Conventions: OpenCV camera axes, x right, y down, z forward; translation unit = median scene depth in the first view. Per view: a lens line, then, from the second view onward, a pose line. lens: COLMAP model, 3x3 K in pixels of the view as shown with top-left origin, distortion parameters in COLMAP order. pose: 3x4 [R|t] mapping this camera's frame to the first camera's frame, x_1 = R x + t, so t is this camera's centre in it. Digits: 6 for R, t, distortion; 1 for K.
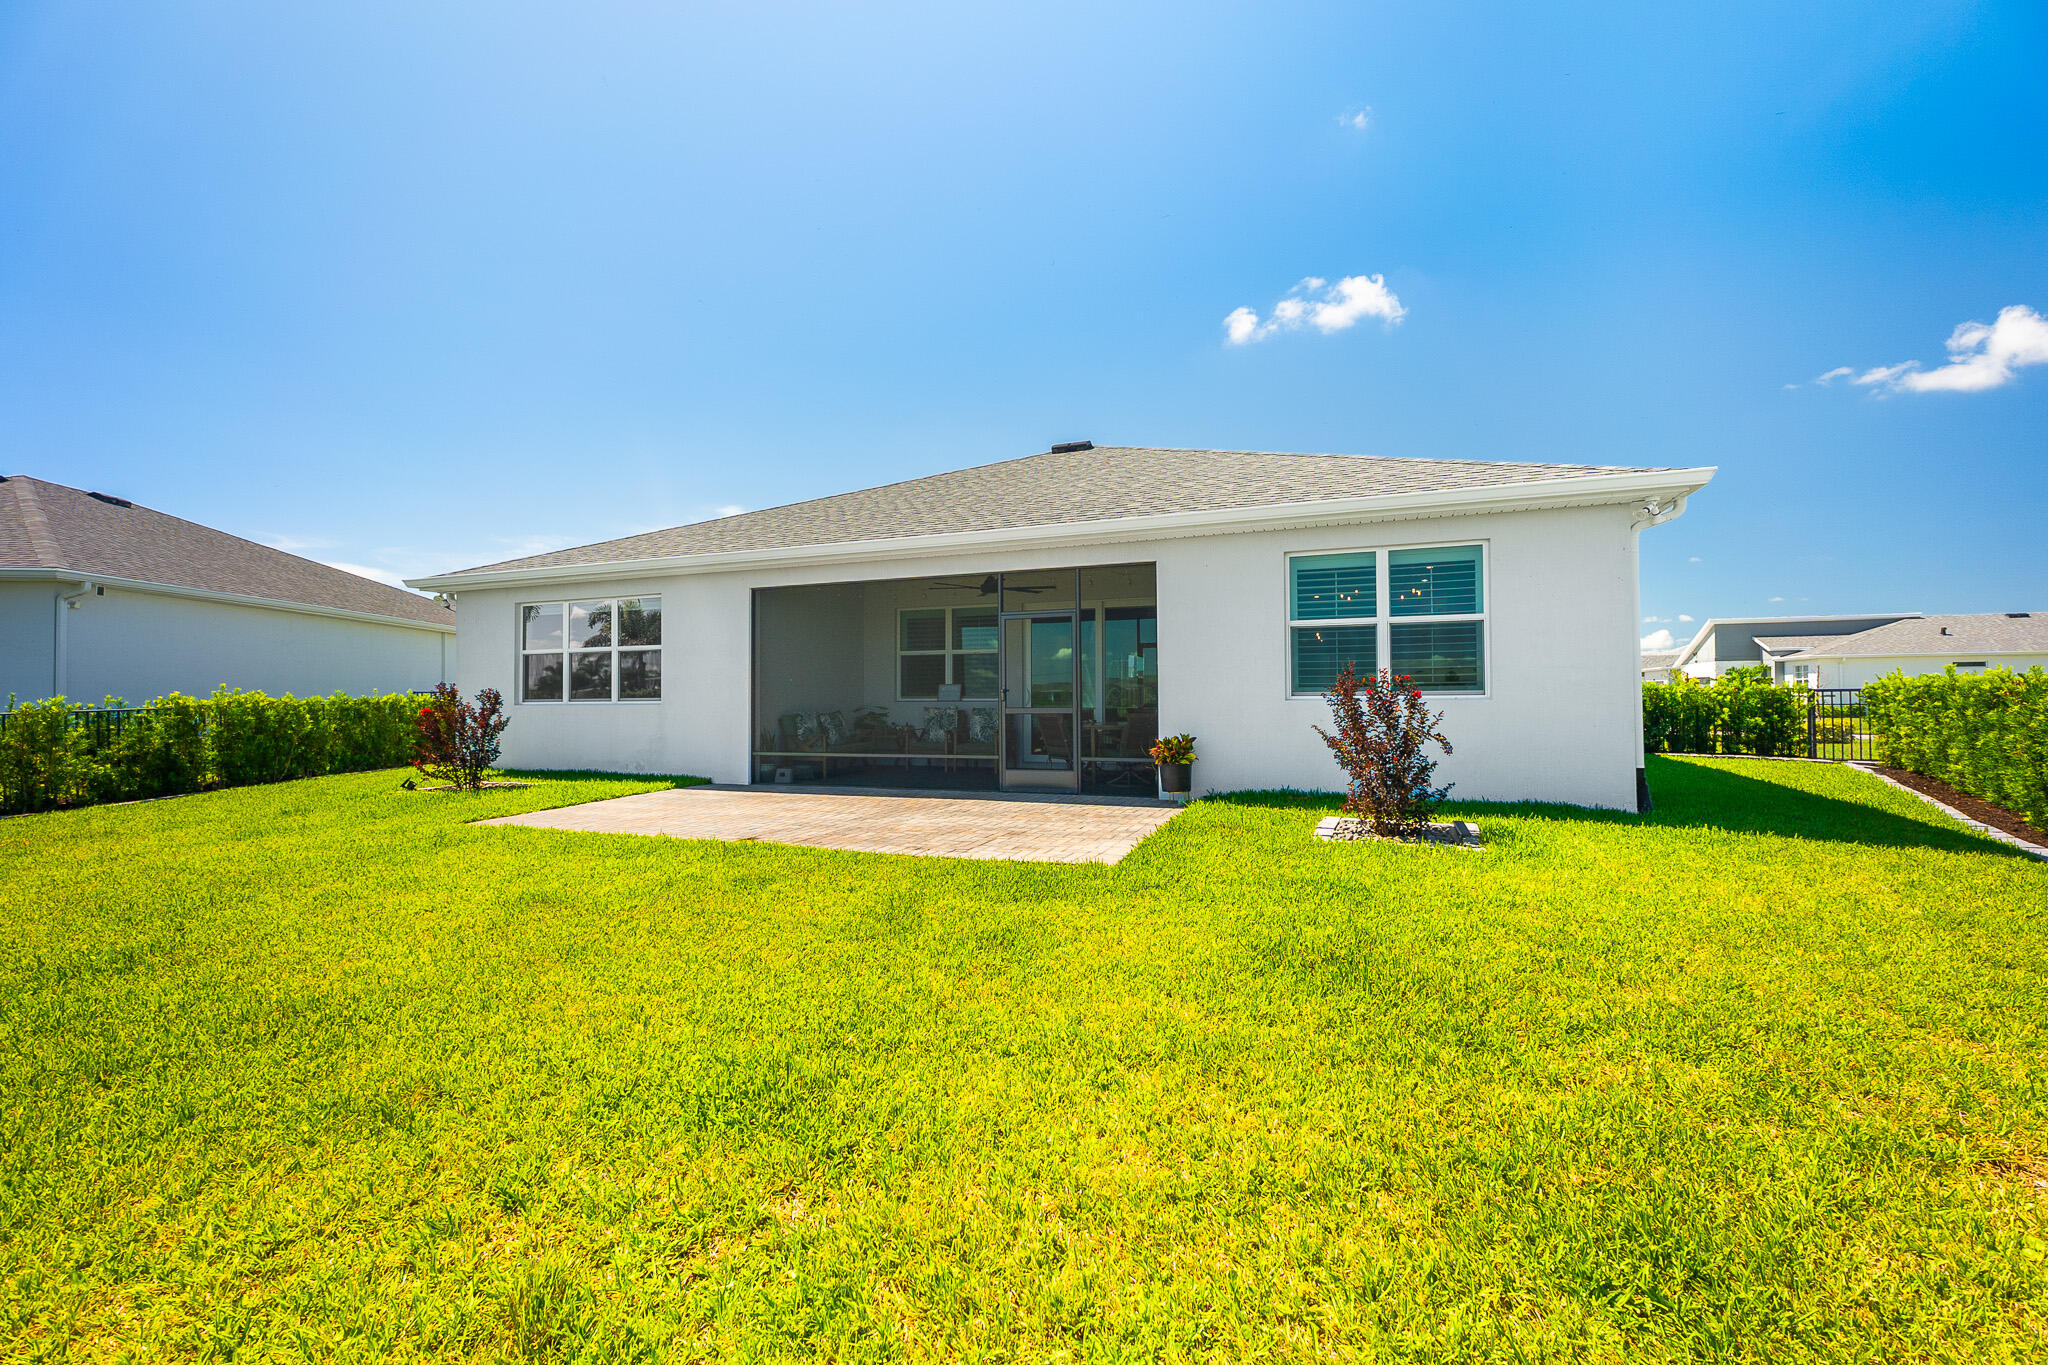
lens RADIAL K [[894.4, 0, 991.7], [0, 894.4, 633.1], [0, 0, 1]] dist [-0.016789, 0.006230]
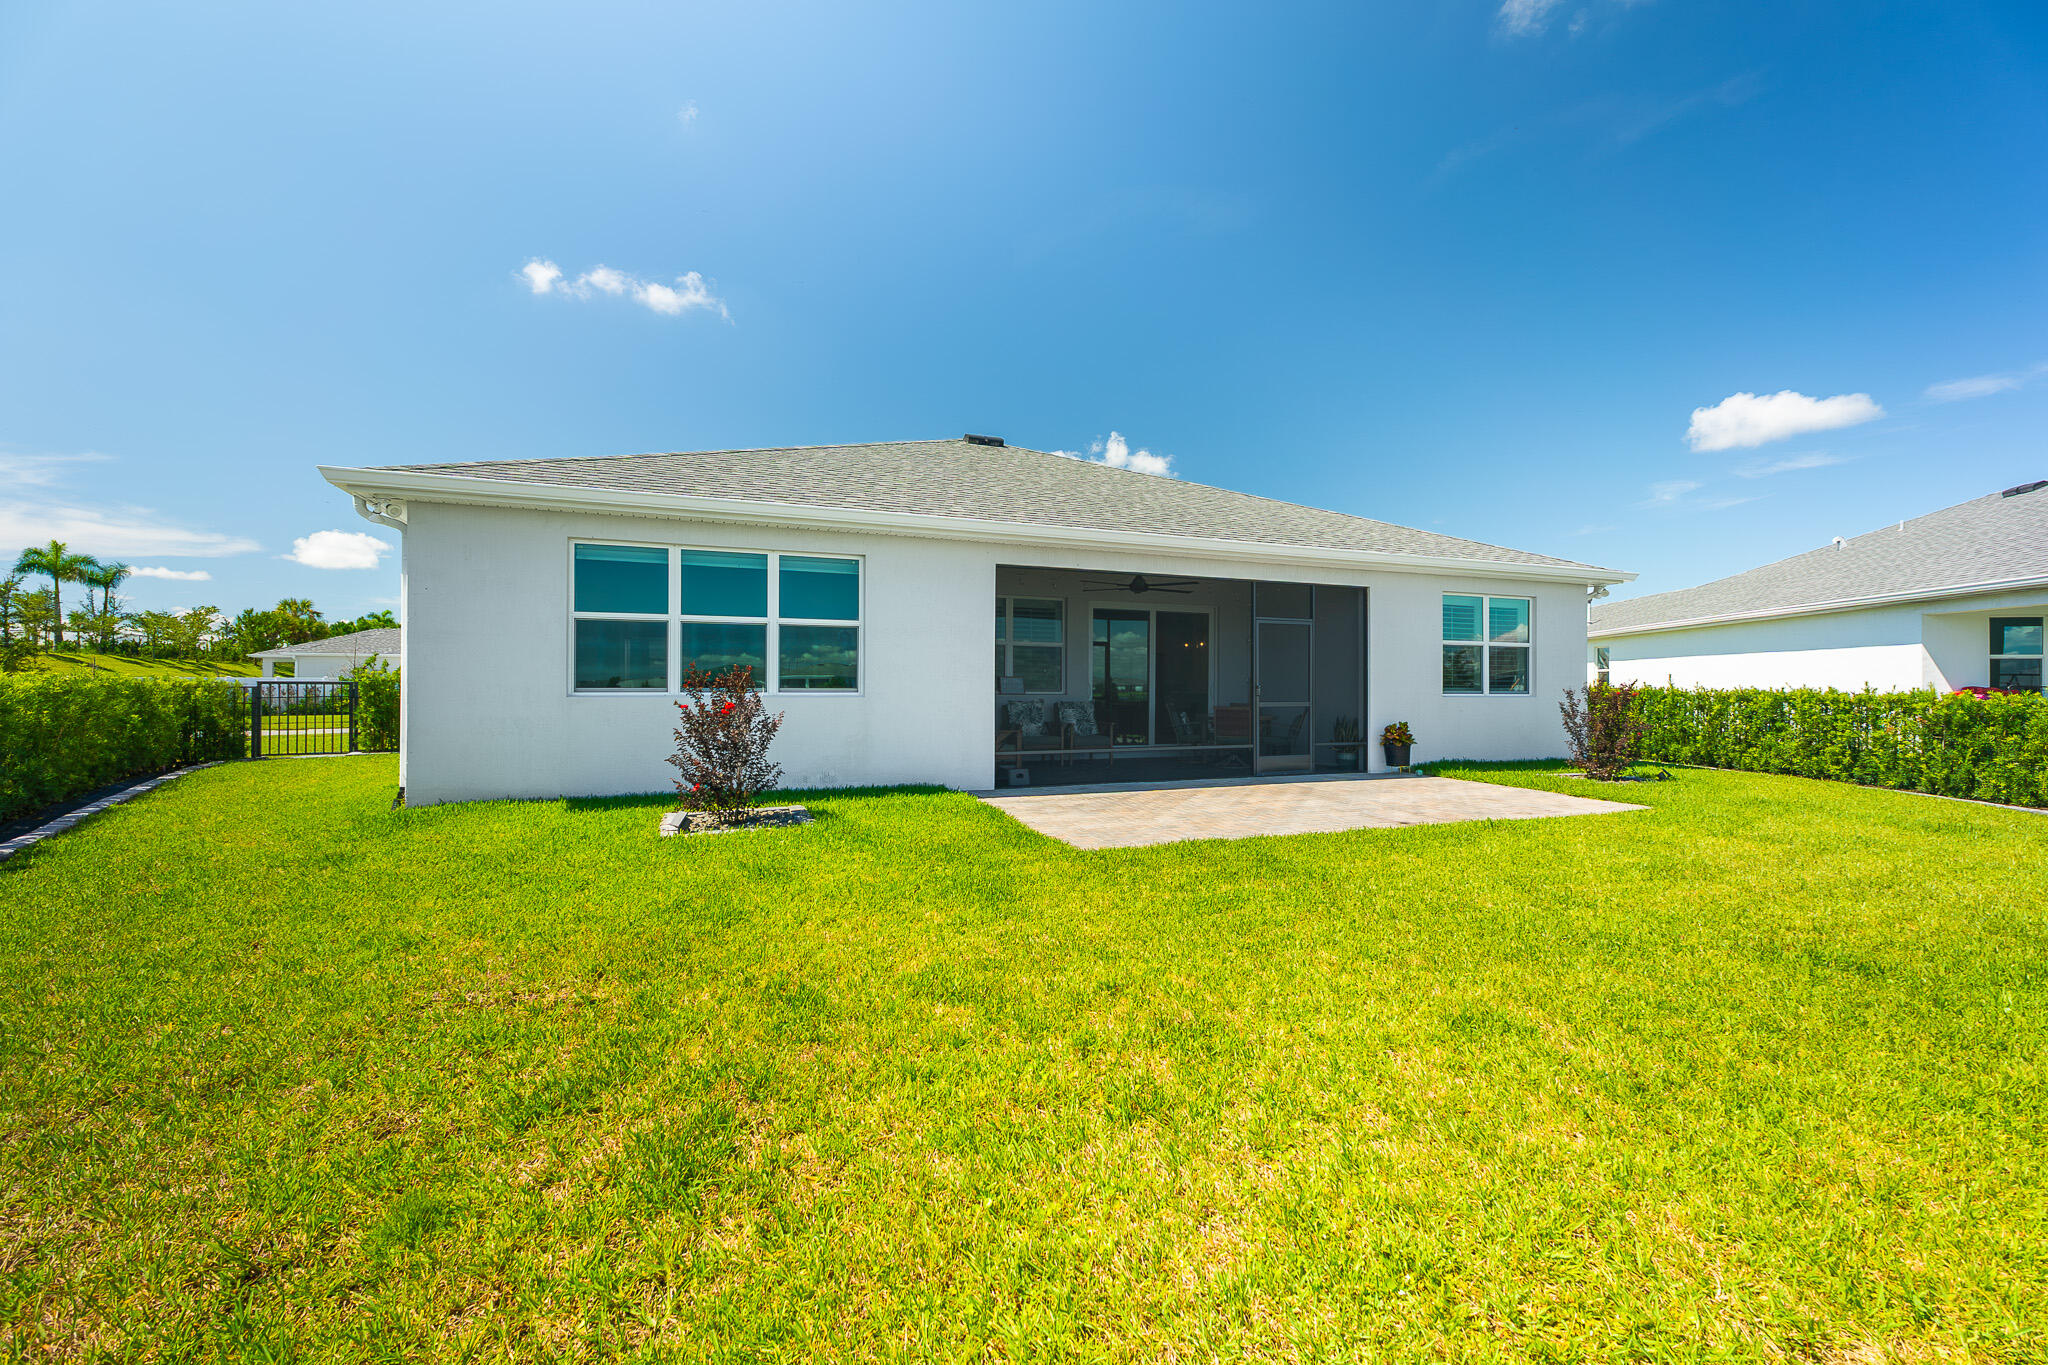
lens RADIAL K [[894.4, 0, 1023.7], [0, 894.4, 692.8], [0, 0, 1]] dist [-0.016789, 0.006230]
pose [[0.699062, 0.007678, 0.715020, -0.867962], [-0.058389, 0.997216, 0.046378, 0.032215], [-0.712674, -0.074171, 0.697564, 0.368469]]
